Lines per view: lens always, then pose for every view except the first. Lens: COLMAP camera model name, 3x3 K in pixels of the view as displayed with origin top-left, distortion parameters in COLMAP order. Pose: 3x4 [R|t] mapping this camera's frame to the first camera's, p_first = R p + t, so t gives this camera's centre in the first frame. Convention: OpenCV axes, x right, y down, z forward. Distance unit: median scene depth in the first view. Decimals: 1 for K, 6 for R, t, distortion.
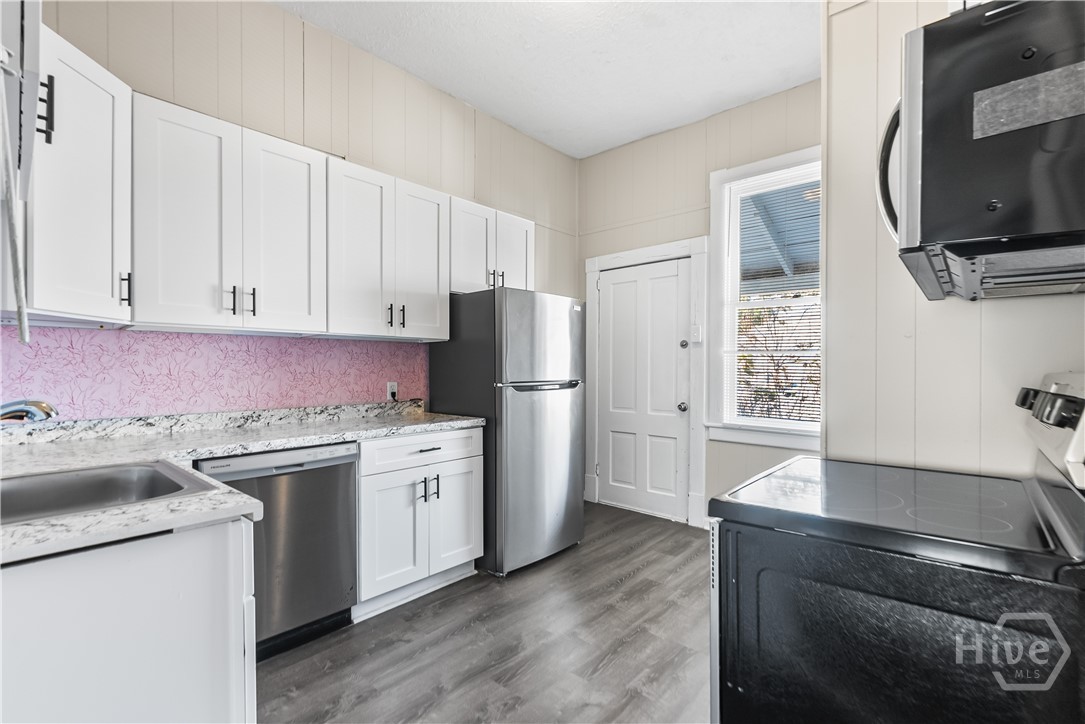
lens RADIAL K [[498.4, 0, 544.2], [0, 498.4, 368.2], [0, 0, 1]] dist [-0.001750, 0.002451]
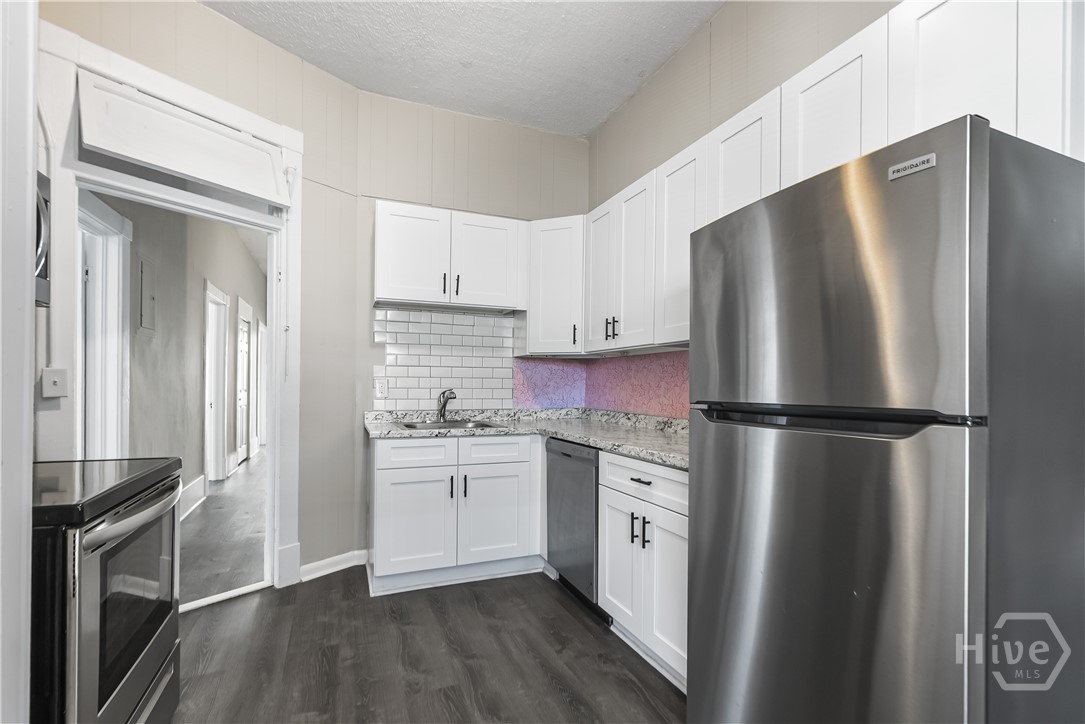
lens RADIAL K [[498.4, 0, 545.4], [0, 498.4, 369.0], [0, 0, 1]] dist [-0.001750, 0.002451]
pose [[-0.440609, -0.024575, -0.897363, 0.647993], [0.000025, 0.999625, -0.027387, 0.005452], [0.897699, -0.012089, -0.440443, 1.409330]]
